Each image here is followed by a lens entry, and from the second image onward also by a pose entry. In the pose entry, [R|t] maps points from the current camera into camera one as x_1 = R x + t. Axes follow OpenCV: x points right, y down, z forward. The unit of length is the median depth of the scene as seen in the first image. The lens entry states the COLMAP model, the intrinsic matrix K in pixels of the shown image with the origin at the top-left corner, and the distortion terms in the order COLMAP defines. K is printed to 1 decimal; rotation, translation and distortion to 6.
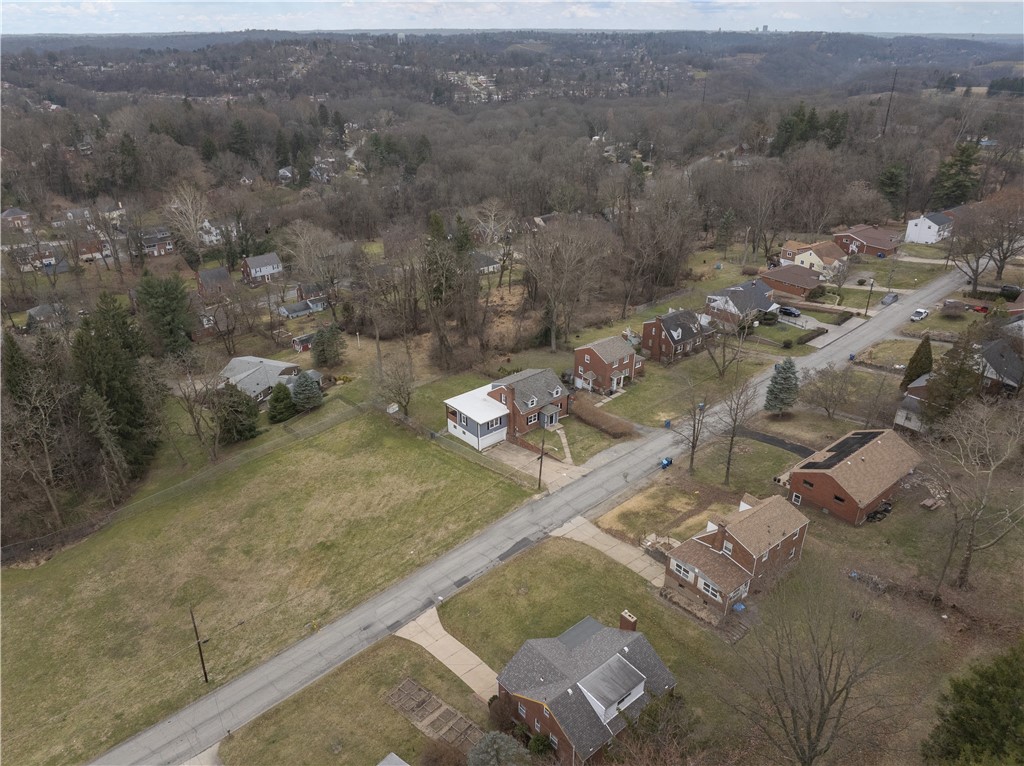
lens RADIAL K [[720.4, 0, 512.0], [0, 720.4, 383.0], [0, 0, 1]] dist [-0.039356, 0.001189]
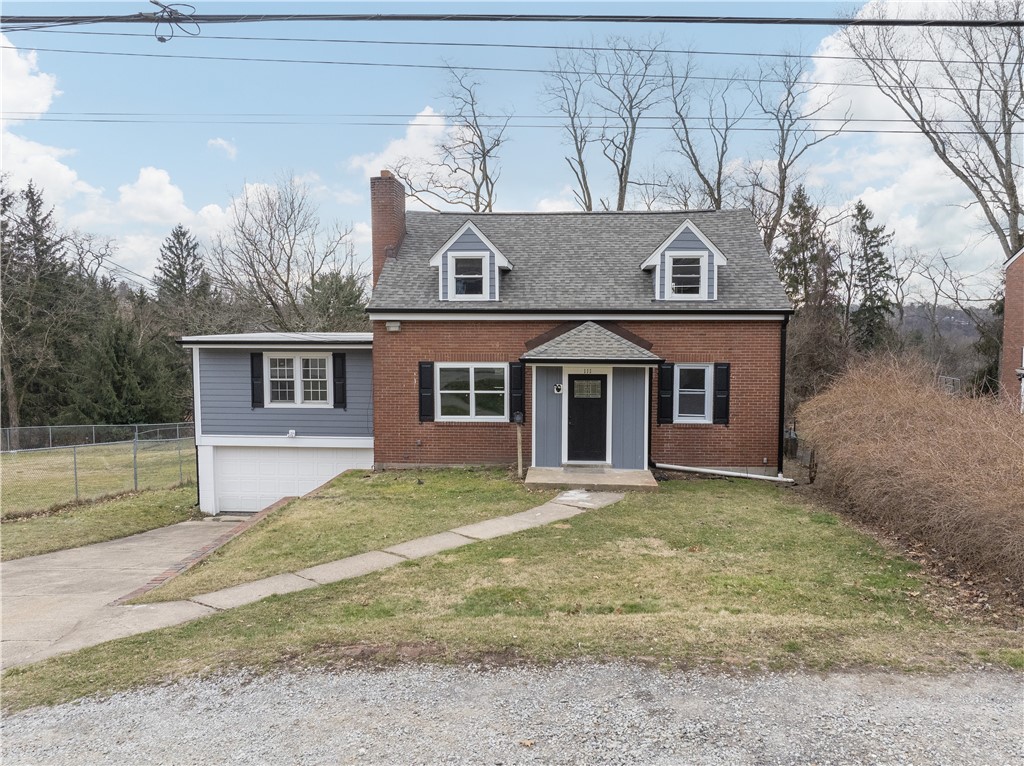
lens RADIAL K [[744.5, 0, 526.7], [0, 744.5, 365.5], [0, 0, 1]] dist [-0.044904, -0.005937]
pose [[0.728111, 0.043414, -0.684083, 0.133756], [-0.308663, 0.911850, -0.270660, 0.076492], [0.612030, 0.408221, 0.677329, 0.810878]]
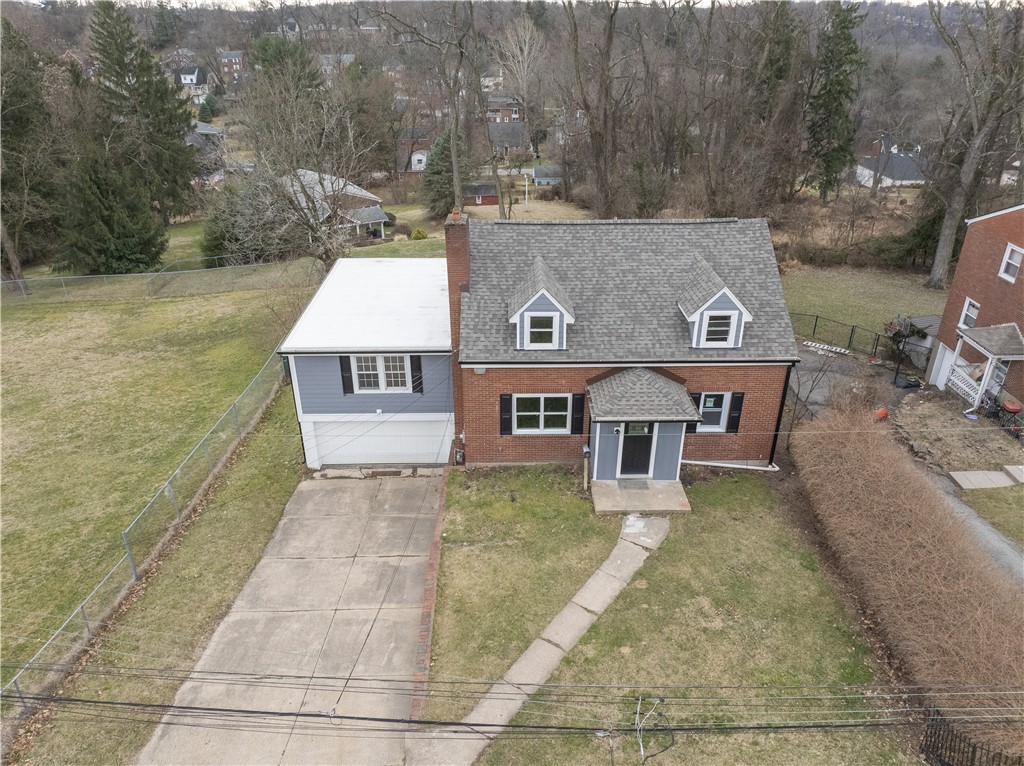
lens RADIAL K [[720.4, 0, 512.0], [0, 720.4, 383.0], [0, 0, 1]] dist [-0.039356, 0.001189]
pose [[0.774483, 0.295539, -0.559315, 0.118662], [-0.284648, 0.952404, 0.109094, 0.020119], [0.564935, 0.074716, 0.821745, 0.752710]]
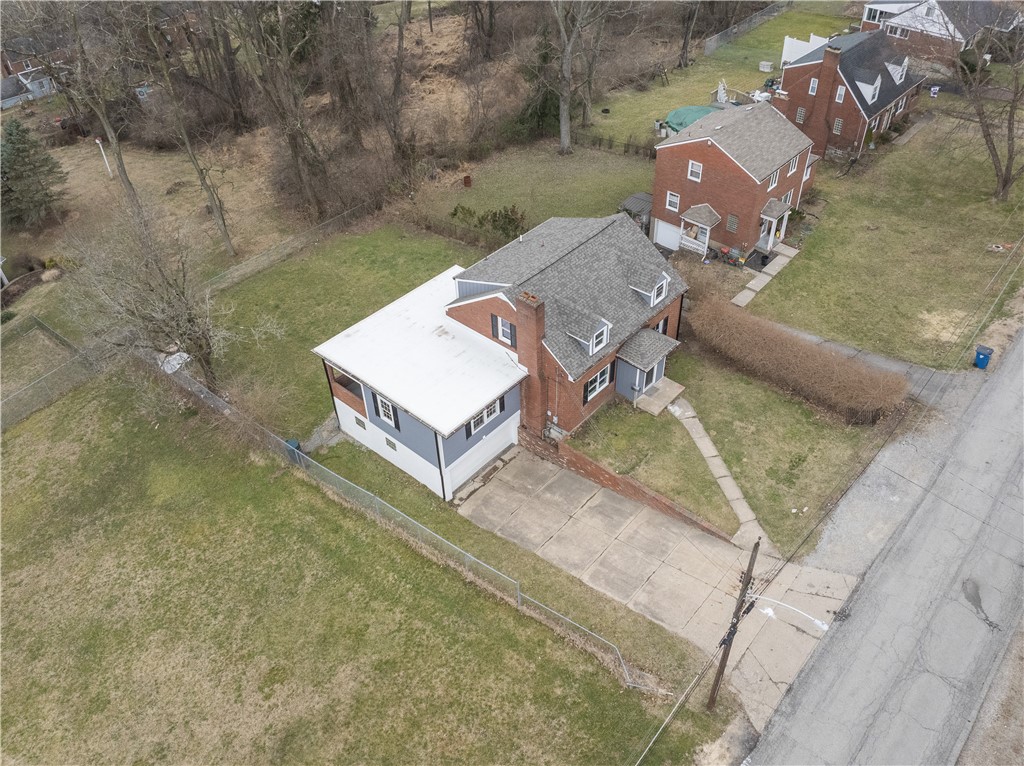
lens RADIAL K [[817.1, 0, 547.2], [0, 817.1, 378.6], [0, 0, 1]] dist [-0.040095, 0.001977]
pose [[0.985197, -0.109744, 0.131696, -0.038691], [0.073451, 0.964372, 0.254150, -0.043209], [-0.154896, -0.240714, 0.958157, 0.587884]]
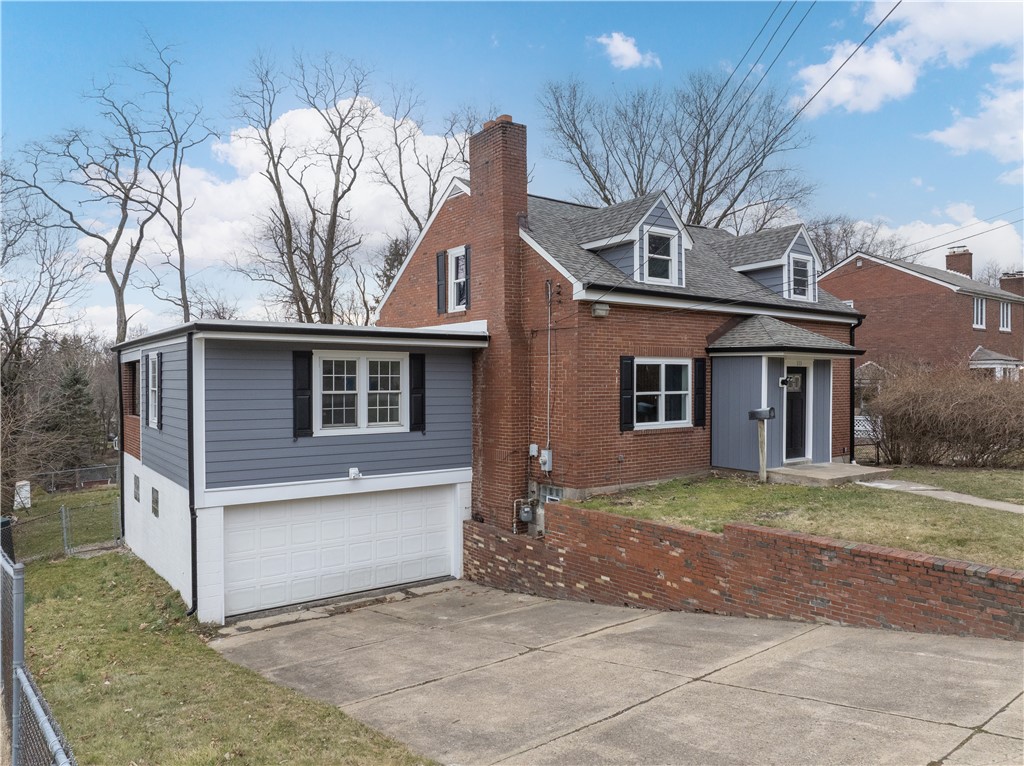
lens RADIAL K [[720.4, 0, 512.0], [0, 720.4, 383.0], [0, 0, 1]] dist [-0.039356, 0.001189]
pose [[0.997902, -0.000293, -0.064739, 0.008628], [-0.028387, 0.896753, -0.441621, 0.097108], [0.058184, 0.442532, 0.894863, 0.796126]]
